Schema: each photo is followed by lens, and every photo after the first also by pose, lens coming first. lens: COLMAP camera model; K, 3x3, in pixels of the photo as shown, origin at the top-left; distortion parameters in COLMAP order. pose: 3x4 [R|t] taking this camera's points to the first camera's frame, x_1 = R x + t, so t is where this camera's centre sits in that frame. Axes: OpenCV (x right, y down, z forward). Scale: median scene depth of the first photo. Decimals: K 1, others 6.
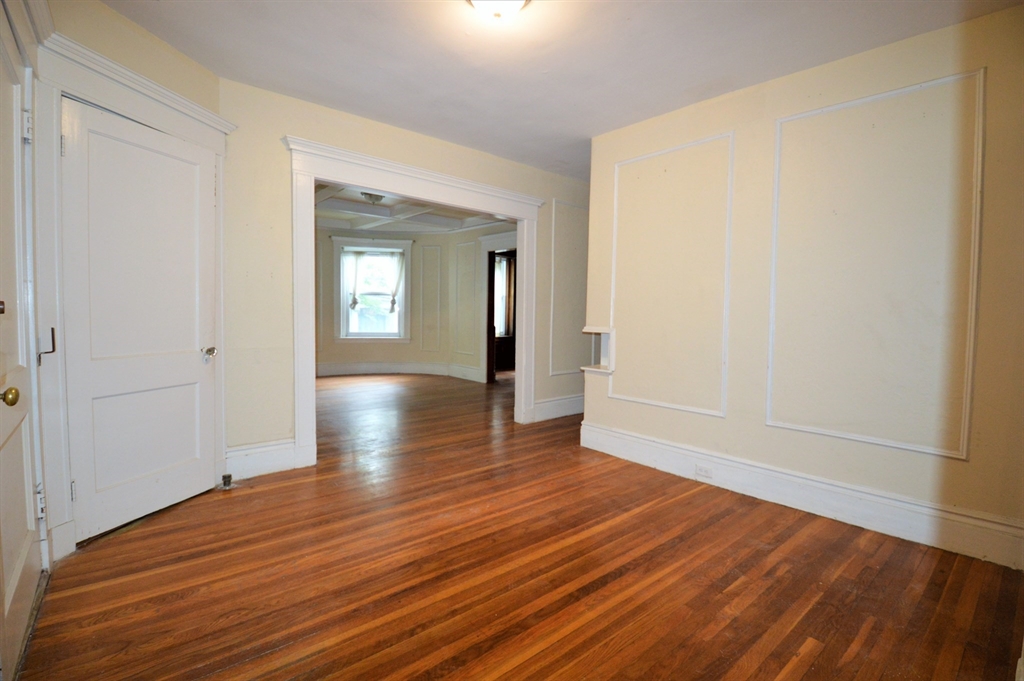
lens RADIAL K [[453.9, 0, 512.1], [0, 453.9, 335.4], [0, 0, 1]] dist [-0.000571, -0.017993]
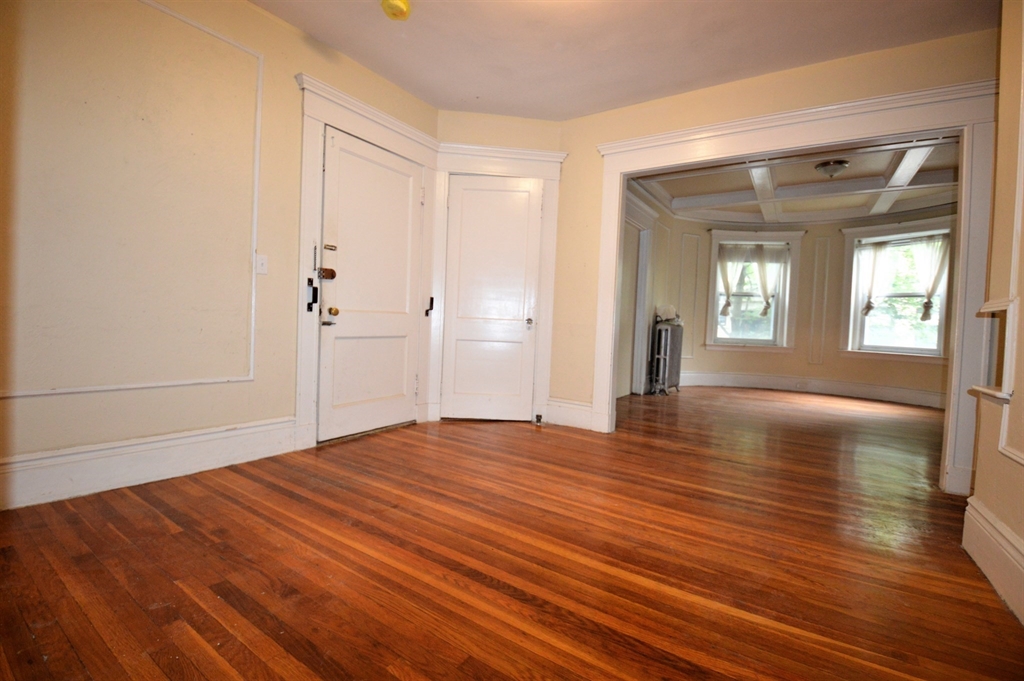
lens RADIAL K [[453.9, 0, 510.9], [0, 453.9, 333.6], [0, 0, 1]] dist [-0.000571, -0.017993]
pose [[0.291775, 0.023871, -0.956189, 0.615838], [-0.085588, 0.996330, -0.001244, 0.076374], [0.952650, 0.082201, 0.292747, 0.501817]]
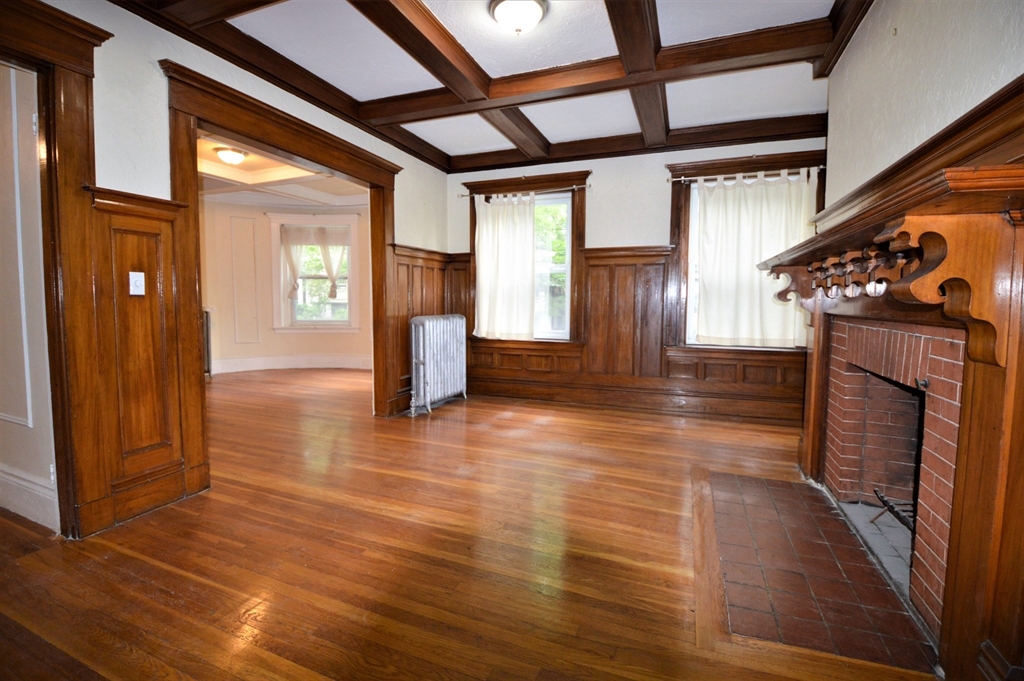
lens RADIAL K [[453.9, 0, 517.3], [0, 453.9, 330.6], [0, 0, 1]] dist [-0.000571, -0.017993]
pose [[0.471636, 0.047196, -0.880529, 1.366936], [-0.045214, 0.998547, 0.029304, -0.075692], [0.880633, 0.025992, 0.473085, 2.210113]]
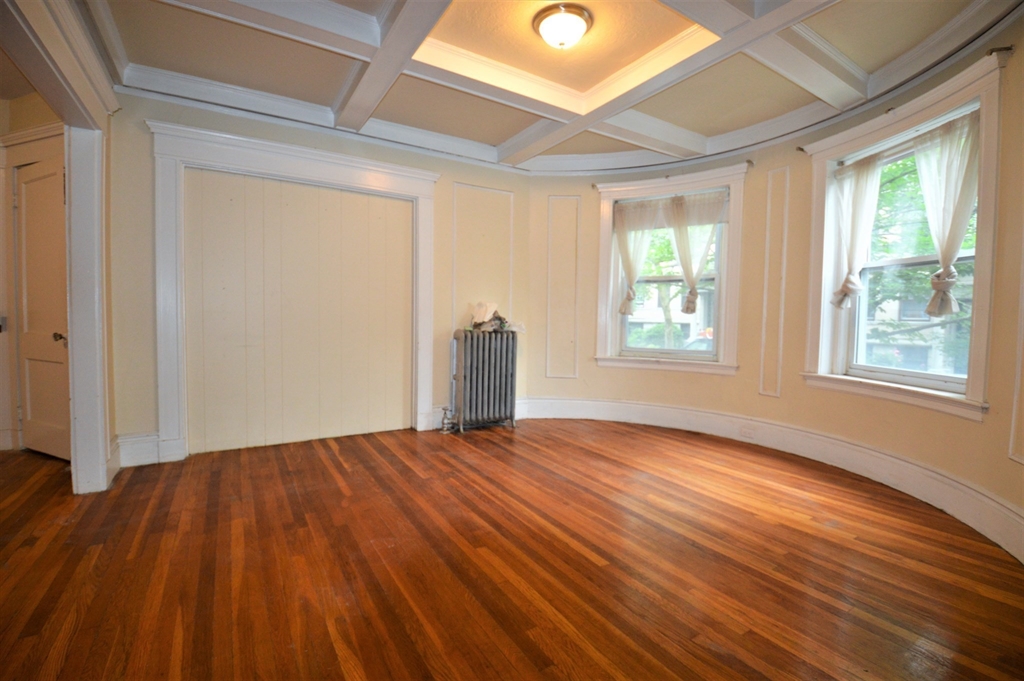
lens RADIAL K [[453.9, 0, 513.7], [0, 453.9, 341.1], [0, 0, 1]] dist [-0.000571, -0.017993]
pose [[-0.125939, 0.039241, -0.991262, 0.242209], [-0.069501, 0.996413, 0.048275, -0.076822], [0.989600, 0.074973, -0.122760, 2.110804]]
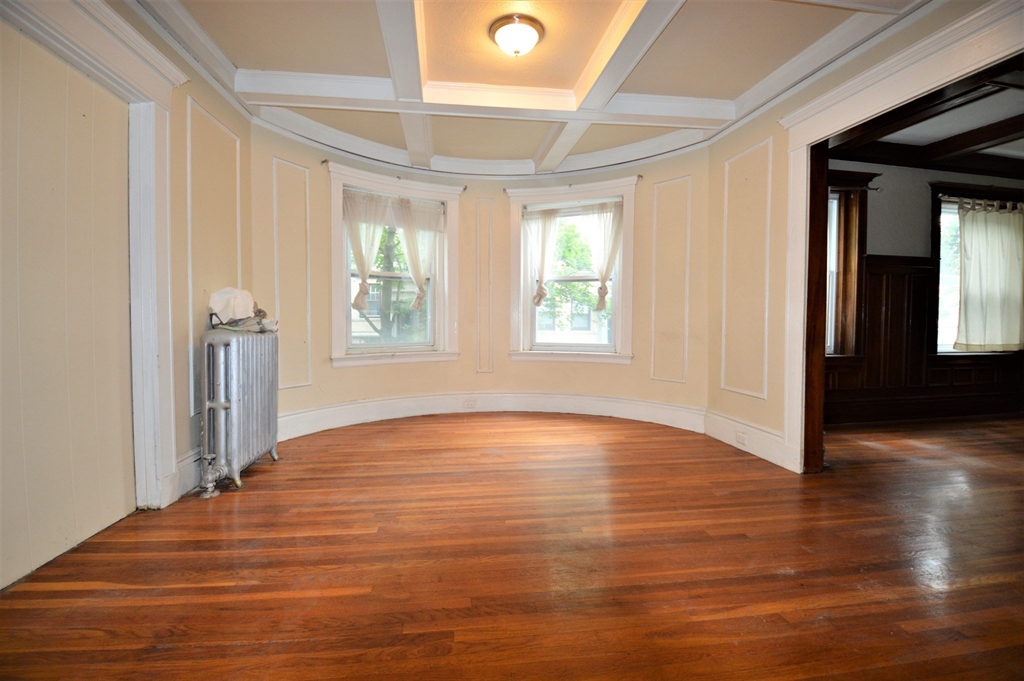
lens RADIAL K [[453.9, 0, 513.0], [0, 453.9, 337.3], [0, 0, 1]] dist [-0.000571, -0.017993]
pose [[0.847779, 0.005074, -0.530325, -0.155809], [-0.016812, 0.999709, -0.017312, -0.011752], [0.530083, 0.023593, 0.847618, 1.297829]]
